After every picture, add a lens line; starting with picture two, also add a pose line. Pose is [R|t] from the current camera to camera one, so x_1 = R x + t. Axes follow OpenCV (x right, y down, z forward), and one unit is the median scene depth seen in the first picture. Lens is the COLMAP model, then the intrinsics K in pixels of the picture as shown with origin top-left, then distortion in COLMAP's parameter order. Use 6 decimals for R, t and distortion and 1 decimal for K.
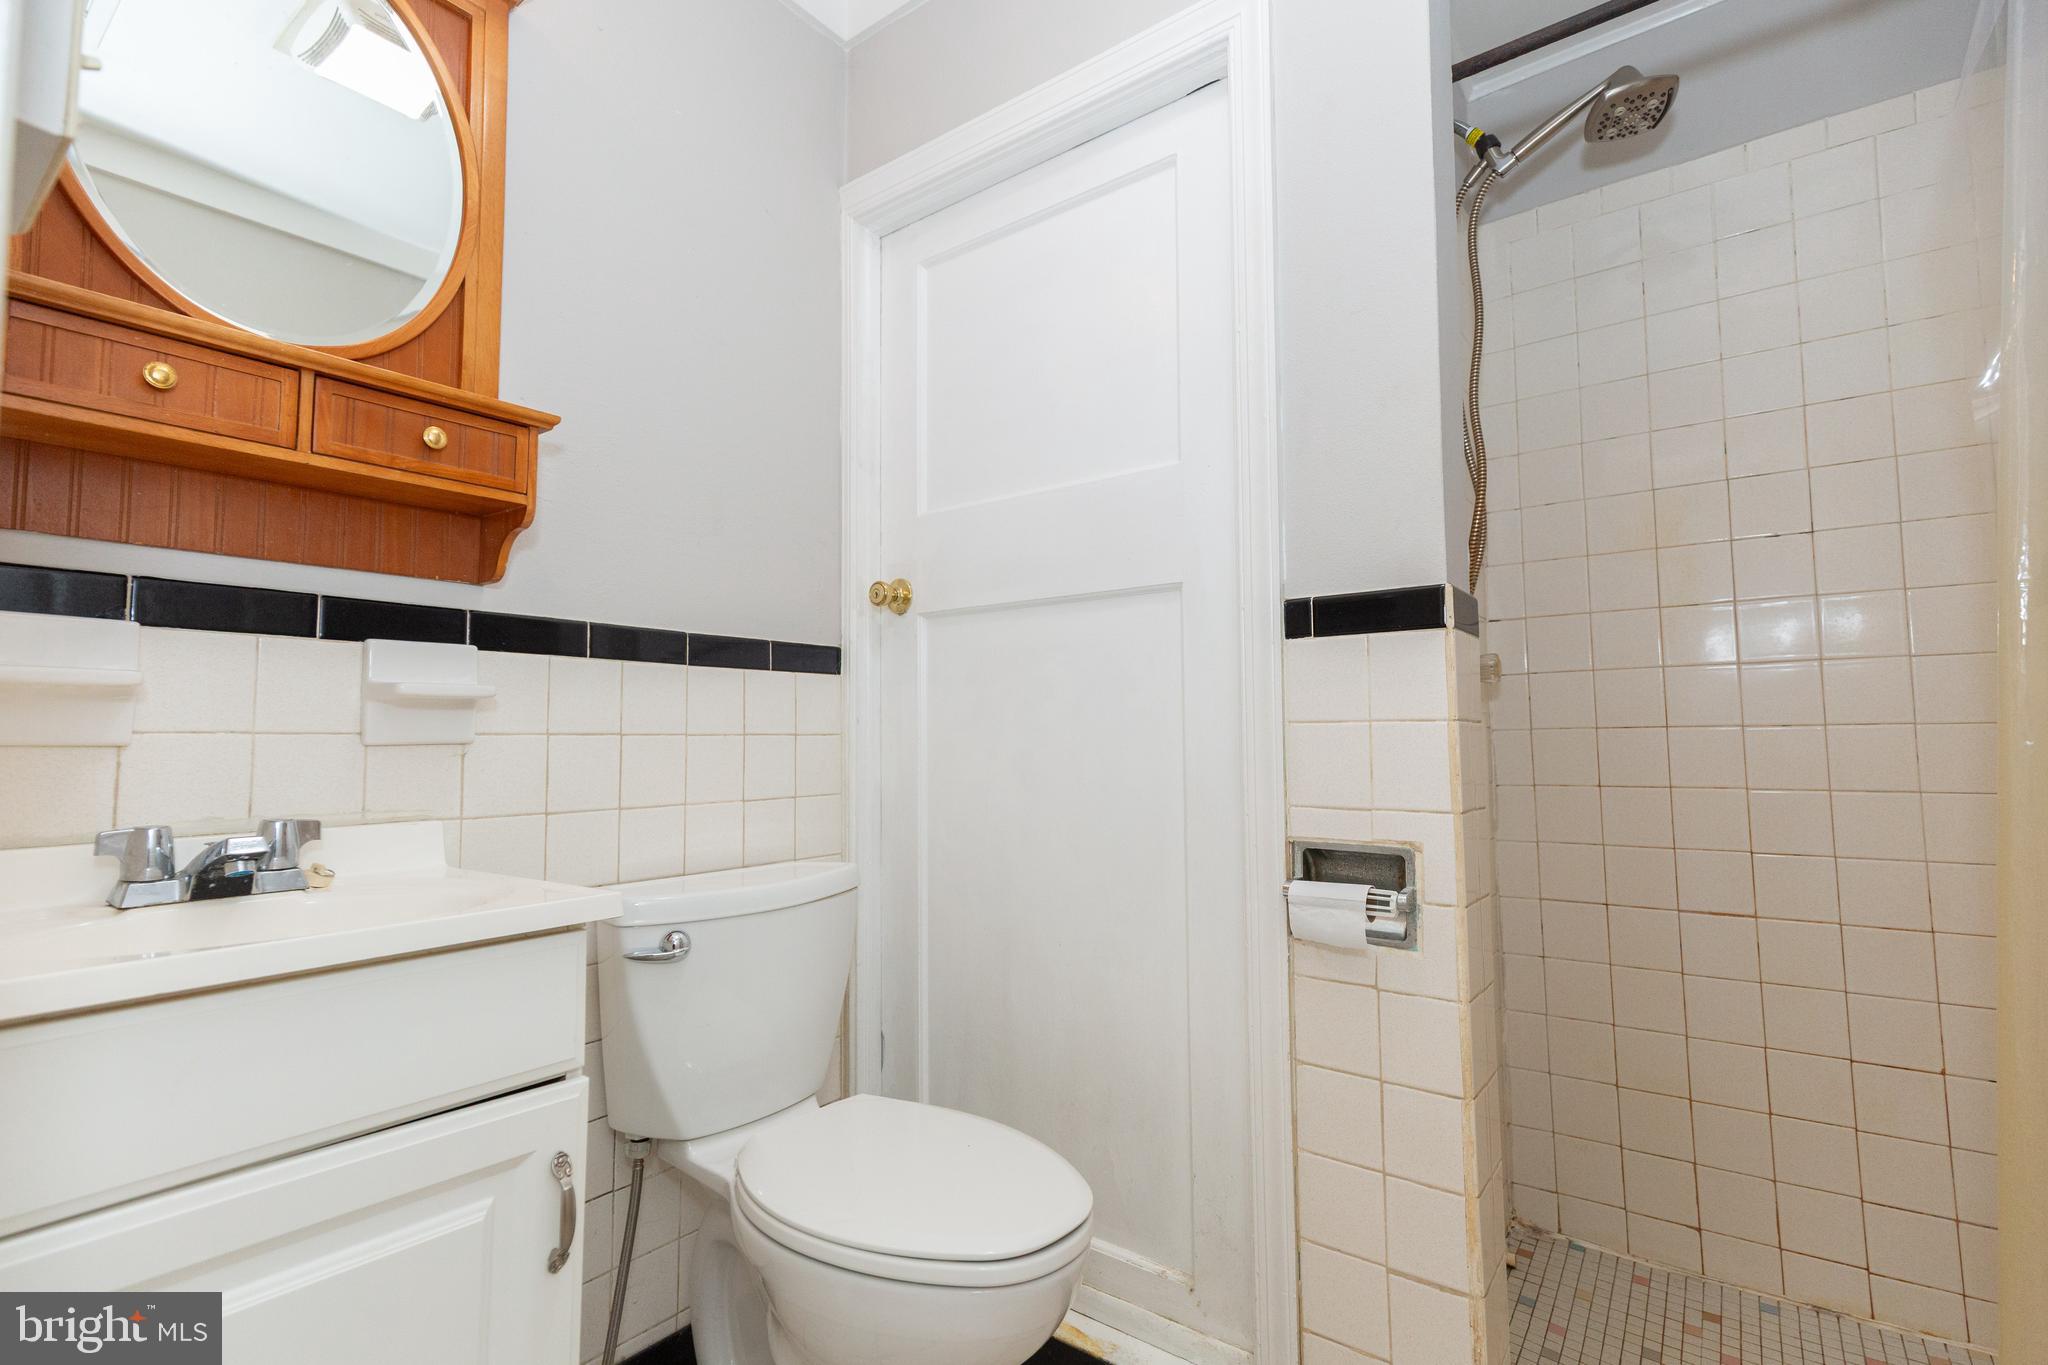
lens RADIAL K [[999.1, 0, 973.9], [0, 999.1, 678.1], [0, 0, 1]] dist [0.001756, 0.000207]
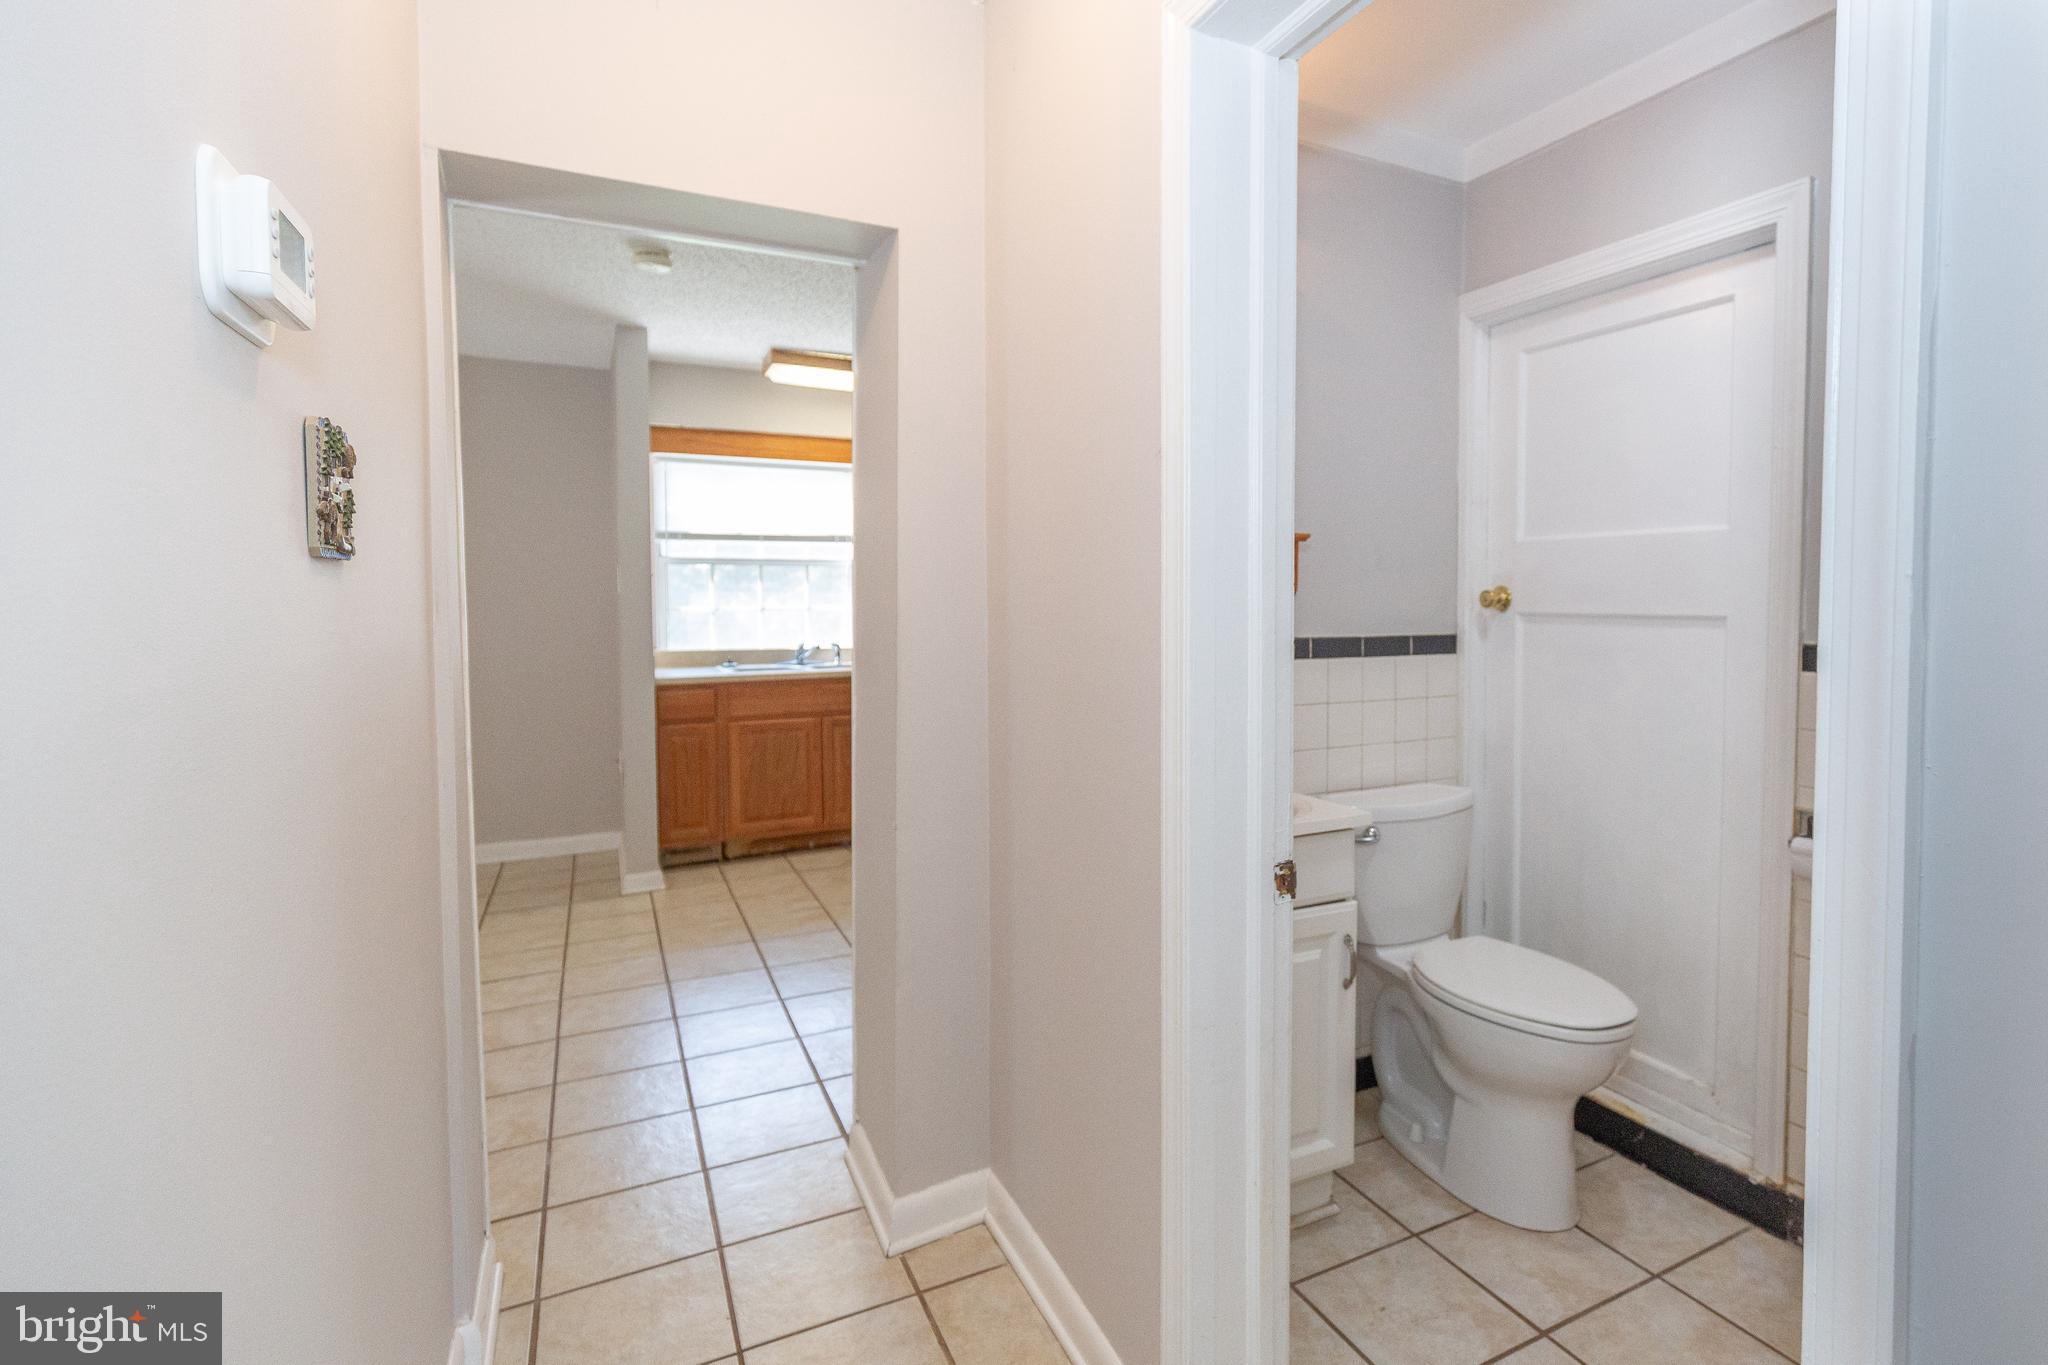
lens RADIAL K [[1035.7, 0, 1077.9], [0, 1035.7, 637.5], [0, 0, 1]] dist [0.002253, 0.000233]
pose [[0.906226, 0.019315, -0.422352, 0.001316], [0.031783, 0.993017, 0.113609, -0.216836], [0.421597, -0.116379, 0.899284, -0.573531]]
